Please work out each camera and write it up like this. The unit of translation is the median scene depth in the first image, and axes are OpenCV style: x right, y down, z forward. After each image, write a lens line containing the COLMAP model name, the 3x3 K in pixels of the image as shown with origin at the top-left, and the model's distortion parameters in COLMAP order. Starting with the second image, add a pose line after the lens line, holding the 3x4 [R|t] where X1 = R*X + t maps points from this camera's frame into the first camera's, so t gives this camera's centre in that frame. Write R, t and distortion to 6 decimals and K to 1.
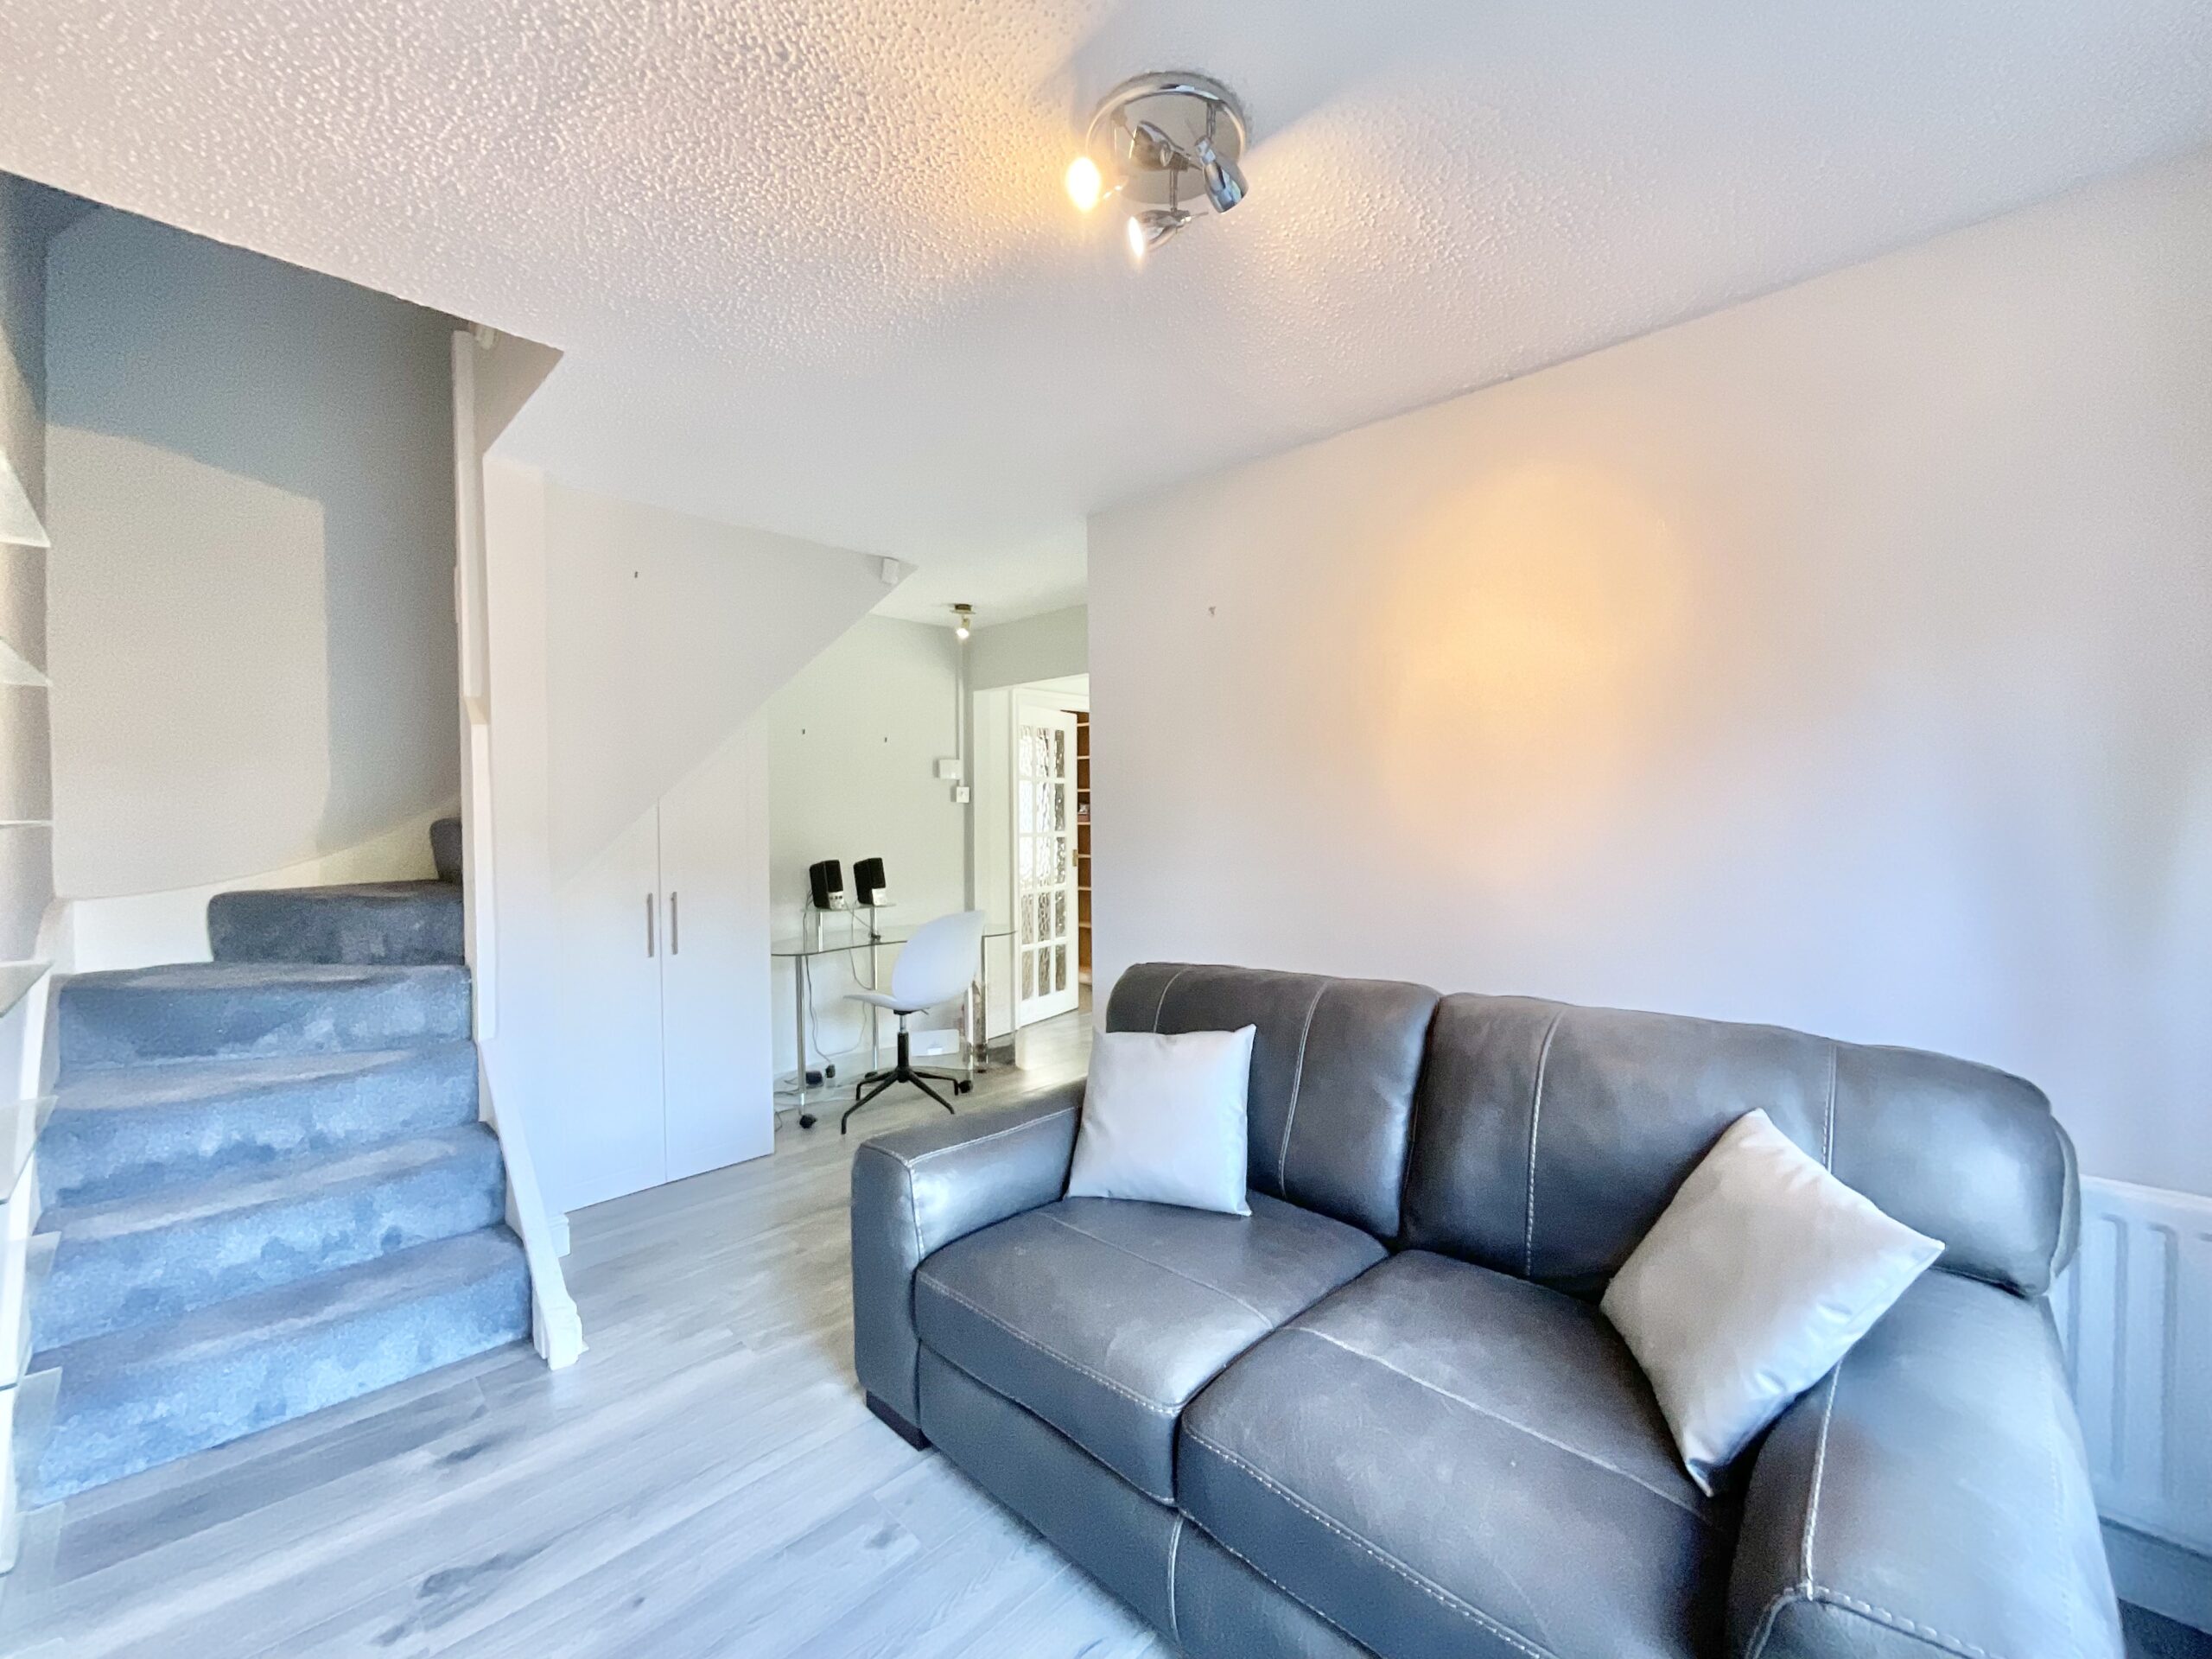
lens RADIAL K [[899.6, 0, 1106.0], [0, 899.6, 829.5], [0, 0, 1]] dist [-0.002847, 0.000197]
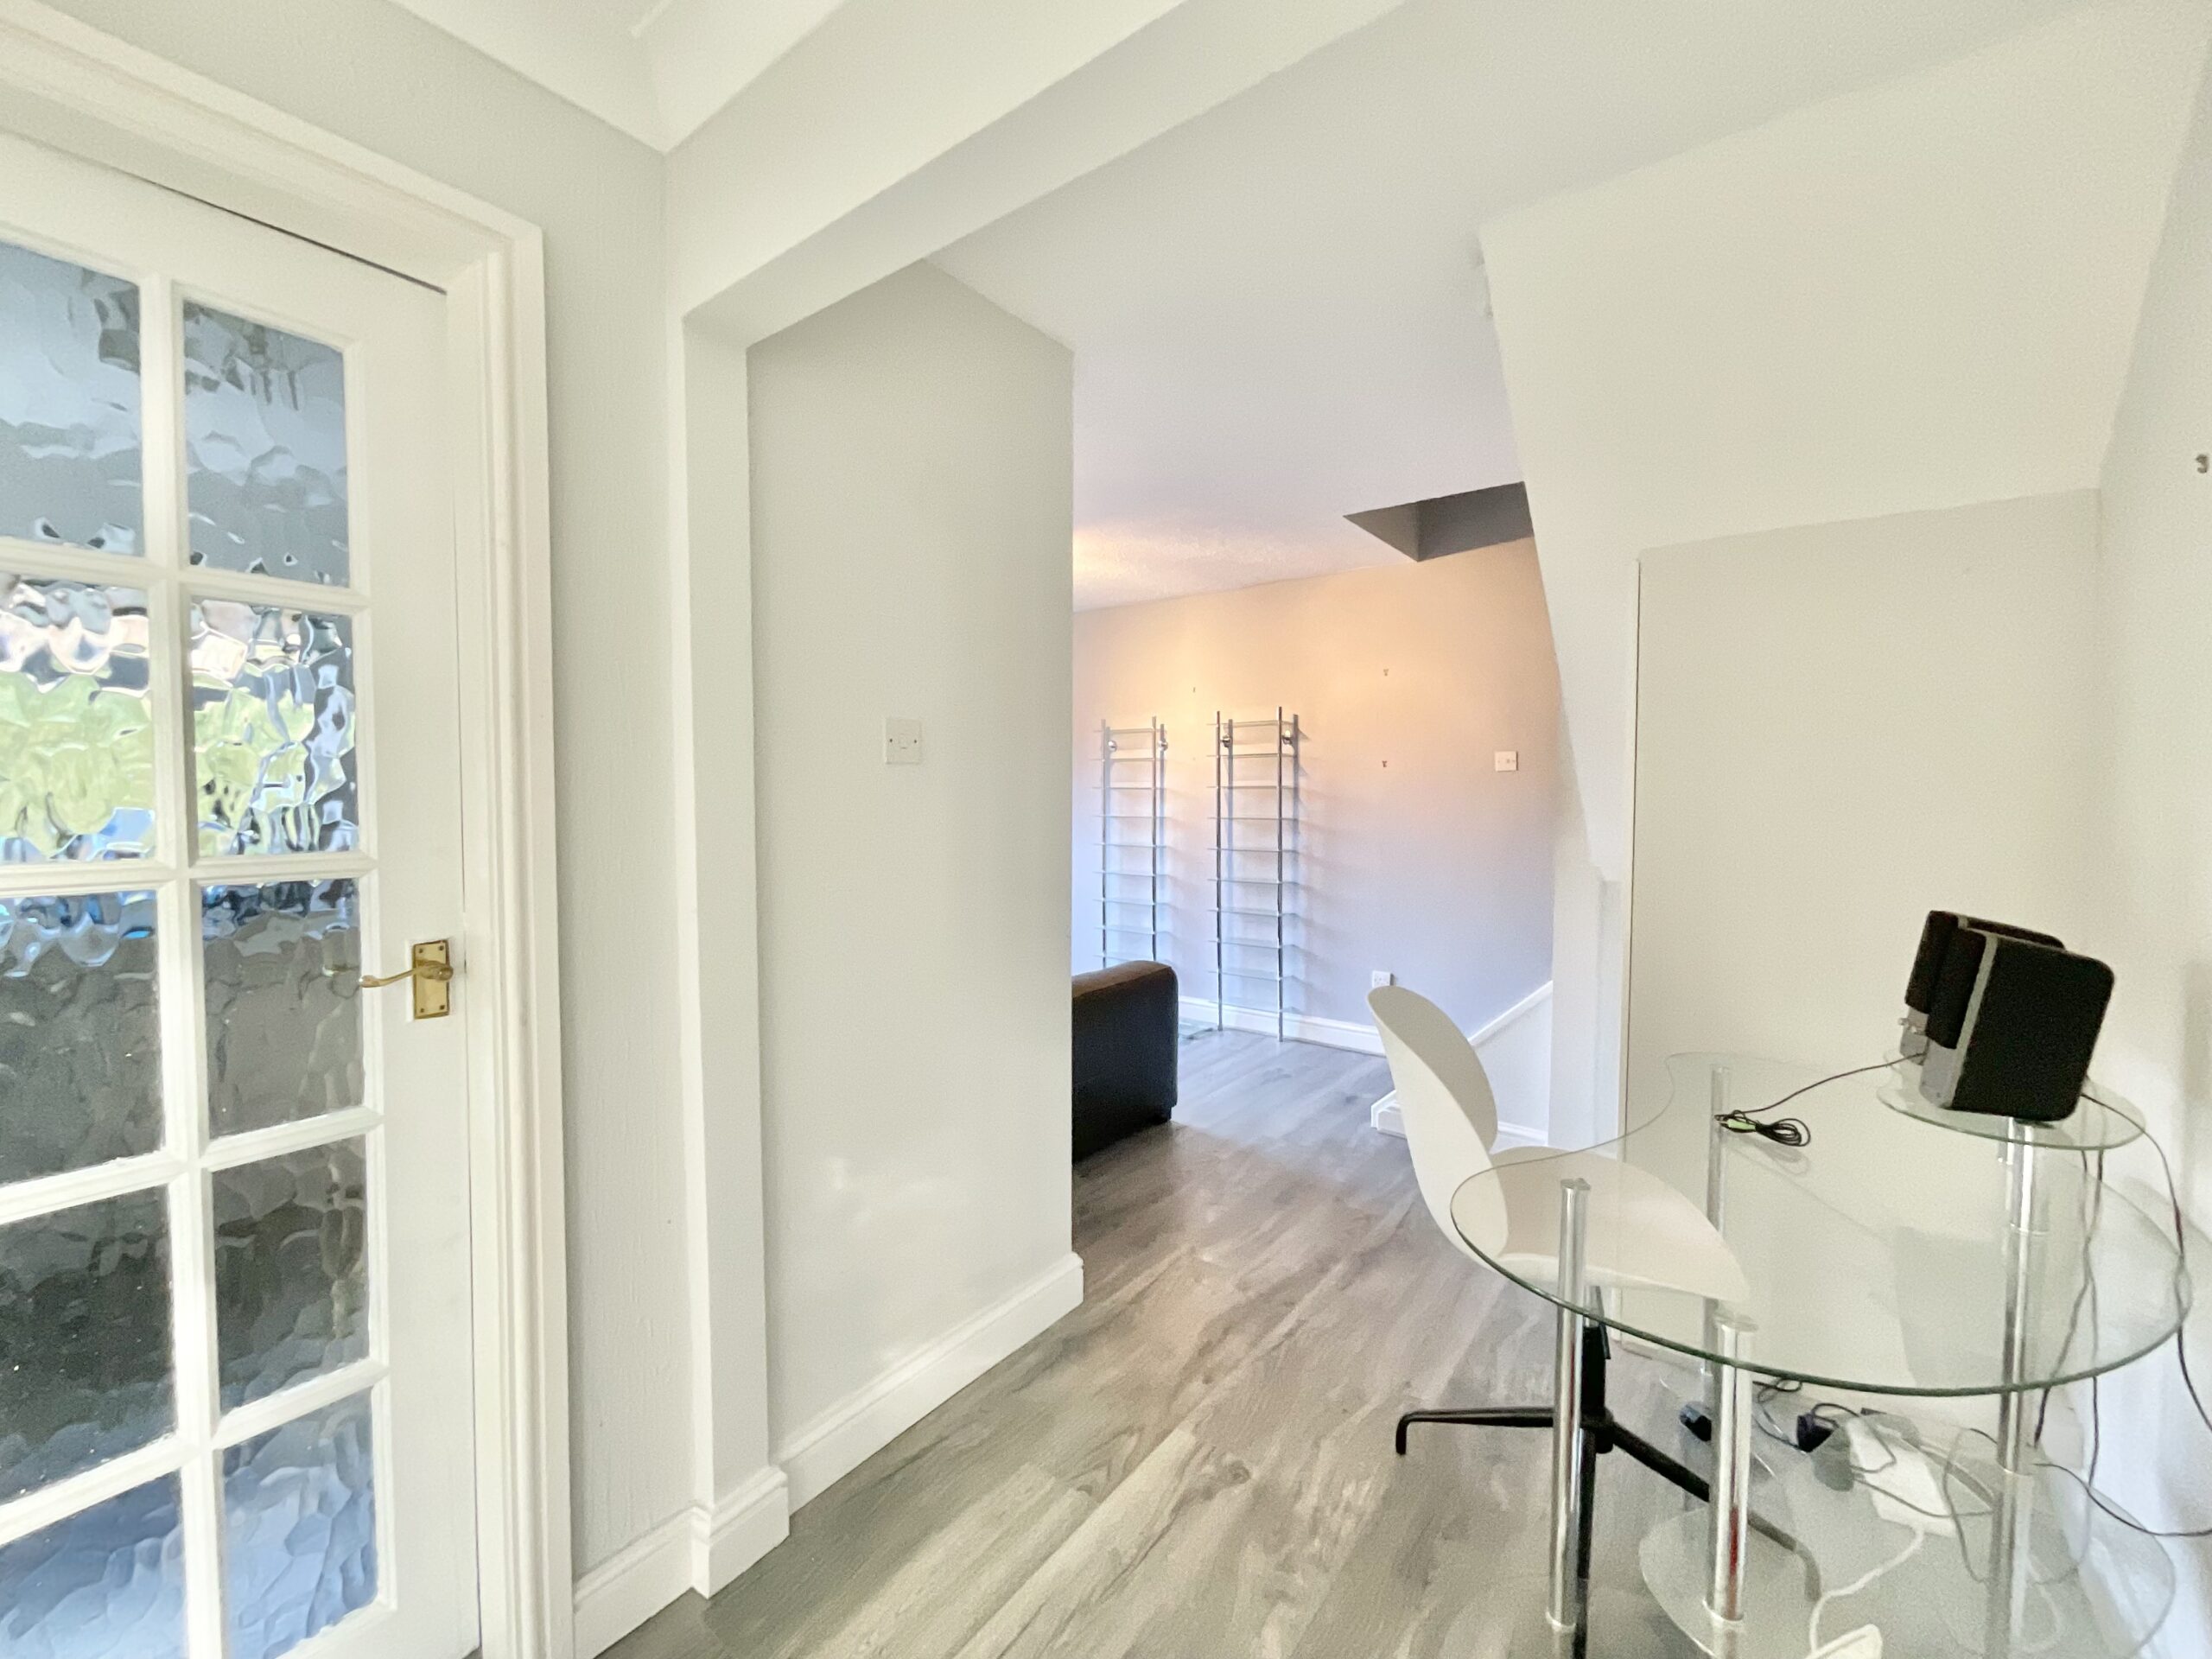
lens RADIAL K [[899.6, 0, 1106.0], [0, 899.6, 829.5], [0, 0, 1]] dist [-0.002847, 0.000197]
pose [[-0.993187, 0.001541, -0.116522, 0.052882], [-0.005692, 0.998077, 0.061723, -0.020794], [0.116394, 0.061966, -0.991268, 2.420010]]
